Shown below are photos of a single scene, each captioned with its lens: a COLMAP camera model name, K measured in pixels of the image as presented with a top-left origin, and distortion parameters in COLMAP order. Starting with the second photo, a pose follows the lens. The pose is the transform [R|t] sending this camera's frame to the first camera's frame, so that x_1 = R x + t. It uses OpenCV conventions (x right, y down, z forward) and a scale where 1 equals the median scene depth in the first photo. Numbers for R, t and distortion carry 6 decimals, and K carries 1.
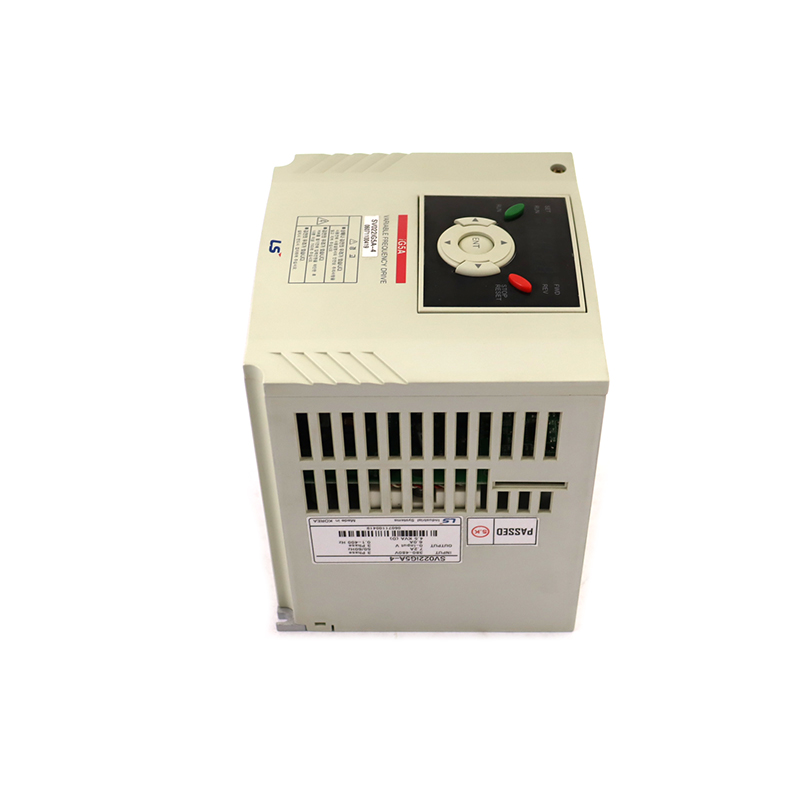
lens RADIAL K [[1183.3, 0, 393.4], [0, 1183.3, 399.8], [0, 0, 1]] dist [-0.182923, 0.000000]
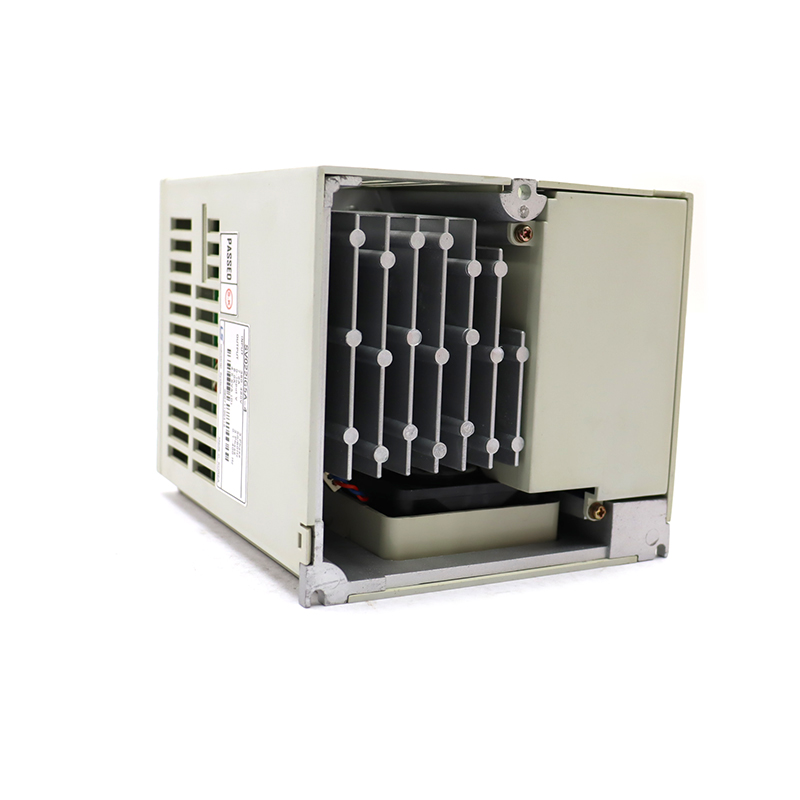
lens RADIAL K [[1160.3, 0, 400.0], [0, 1160.3, 399.7], [0, 0, 1]] dist [-0.154717, 0.000000]
pose [[0.072885, -0.984442, -0.159881, 0.147997], [-0.289500, 0.132522, -0.947960, 0.902200], [0.954399, 0.115378, -0.275337, 1.383799]]
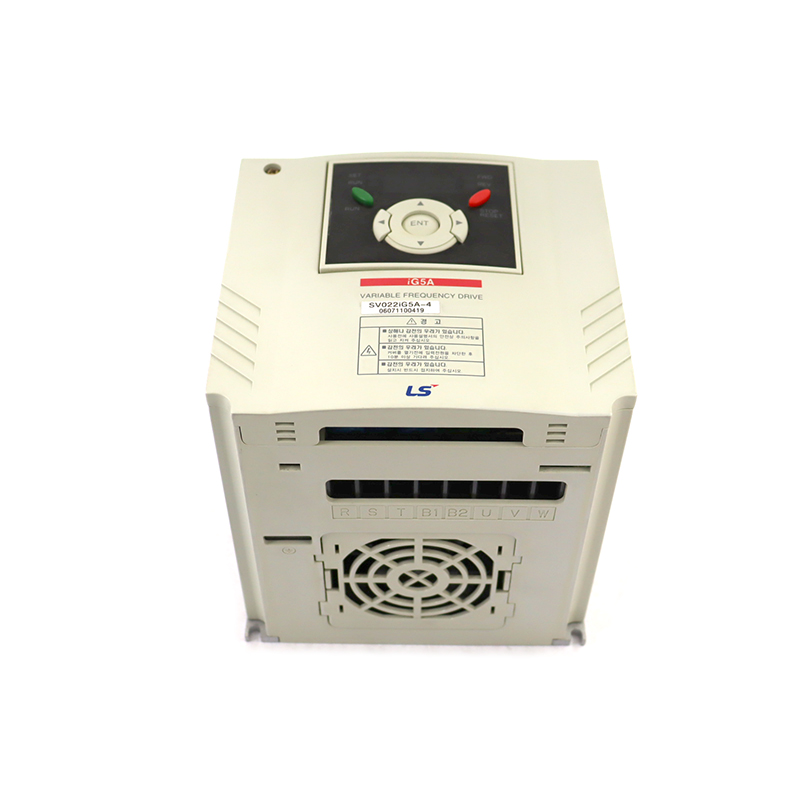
lens RADIAL K [[1183.3, 0, 396.3], [0, 1183.3, 399.5], [0, 0, 1]] dist [-0.182923, 0.000000]
pose [[-0.010305, -0.757877, 0.652316, -0.643024], [0.718472, 0.448109, 0.531974, -0.577599], [-0.695479, 0.474153, 0.539896, 0.563414]]
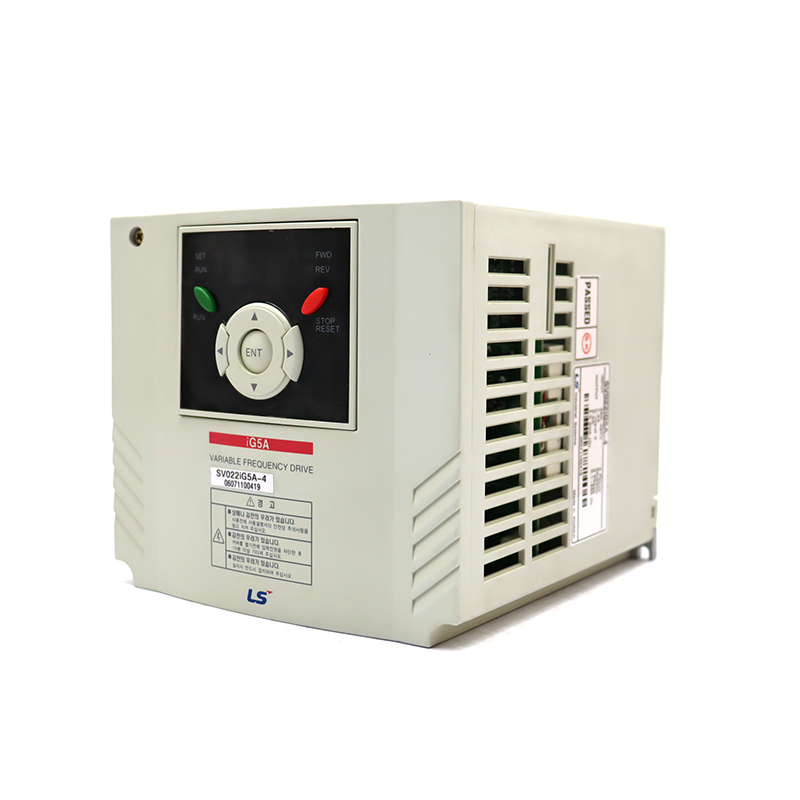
lens RADIAL K [[1160.3, 0, 401.8], [0, 1160.3, 392.9], [0, 0, 1]] dist [-0.154717, 0.000000]
pose [[0.005192, -0.998580, -0.053017, 0.083031], [0.981994, -0.004921, 0.188850, -0.180946], [-0.188843, -0.053043, 0.980574, 0.205892]]
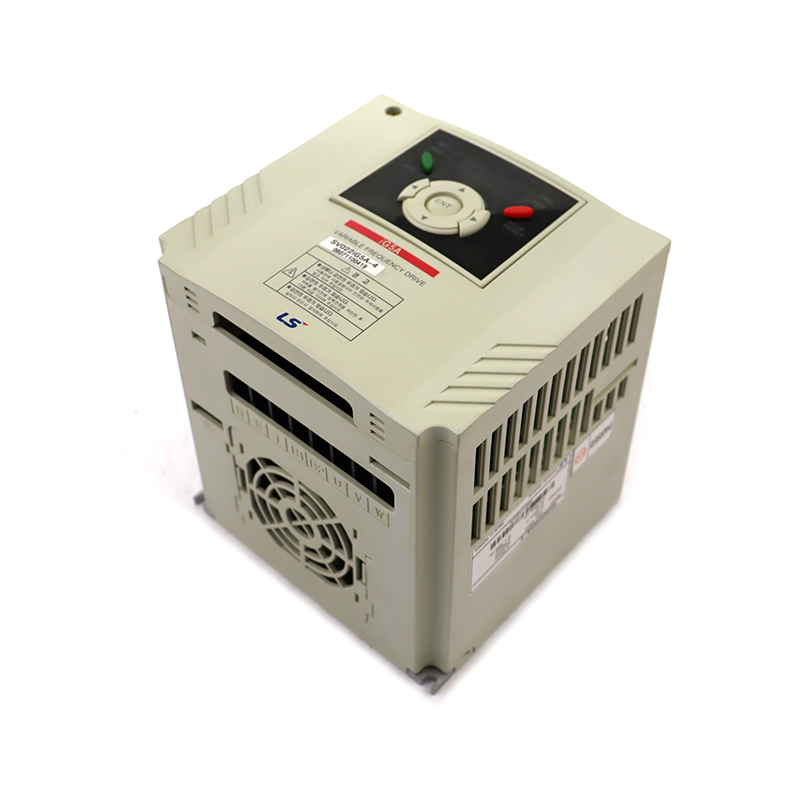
lens RADIAL K [[1183.3, 0, 398.7], [0, 1183.3, 397.5], [0, 0, 1]] dist [-0.182923, 0.000000]
pose [[0.649147, -0.557419, 0.517583, -0.516972], [0.539477, 0.817075, 0.203356, -0.214047], [-0.536258, 0.147216, 0.831116, 0.259221]]
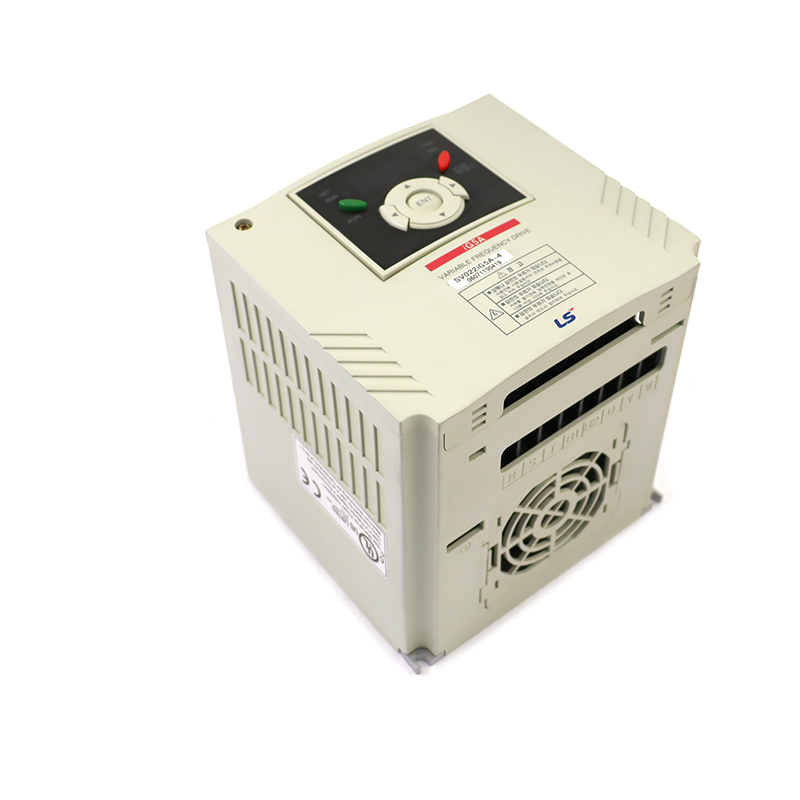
lens RADIAL K [[1183.3, 0, 401.2], [0, 1183.3, 399.4], [0, 0, 1]] dist [-0.182923, 0.000000]
pose [[-0.626534, -0.563435, 0.538513, -0.525812], [0.582638, 0.120333, 0.803774, -0.892330], [-0.517675, 0.817350, 0.252886, 0.886217]]
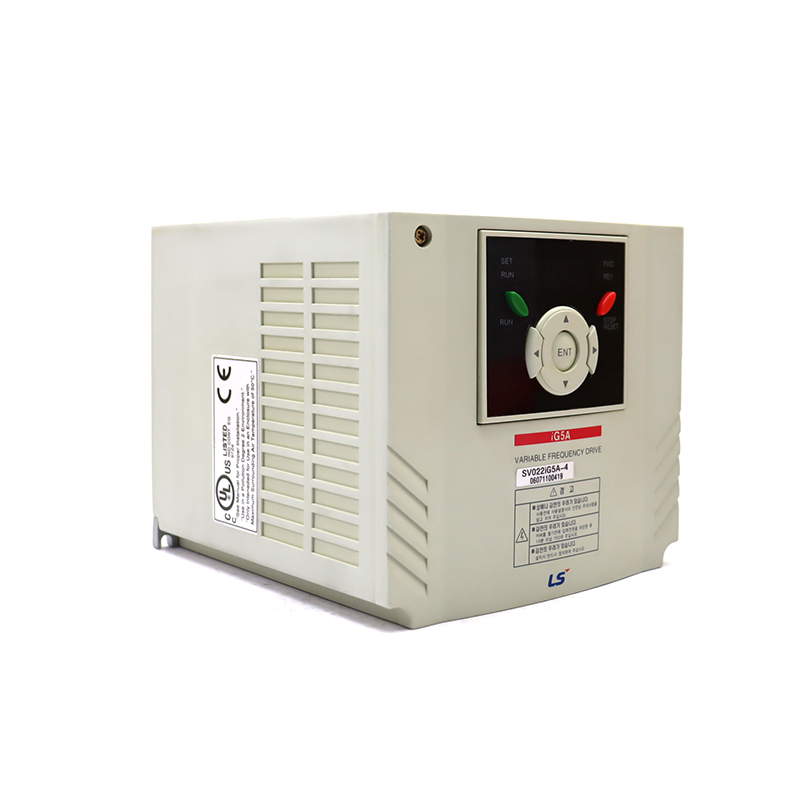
lens RADIAL K [[1160.3, 0, 412.5], [0, 1160.3, 327.2], [0, 0, 1]] dist [-0.154717, 0.000000]
pose [[-0.027919, -0.999023, -0.034251, 0.118310], [0.114838, -0.037243, 0.992686, -0.977901], [-0.992992, 0.023781, 0.115766, 0.998683]]
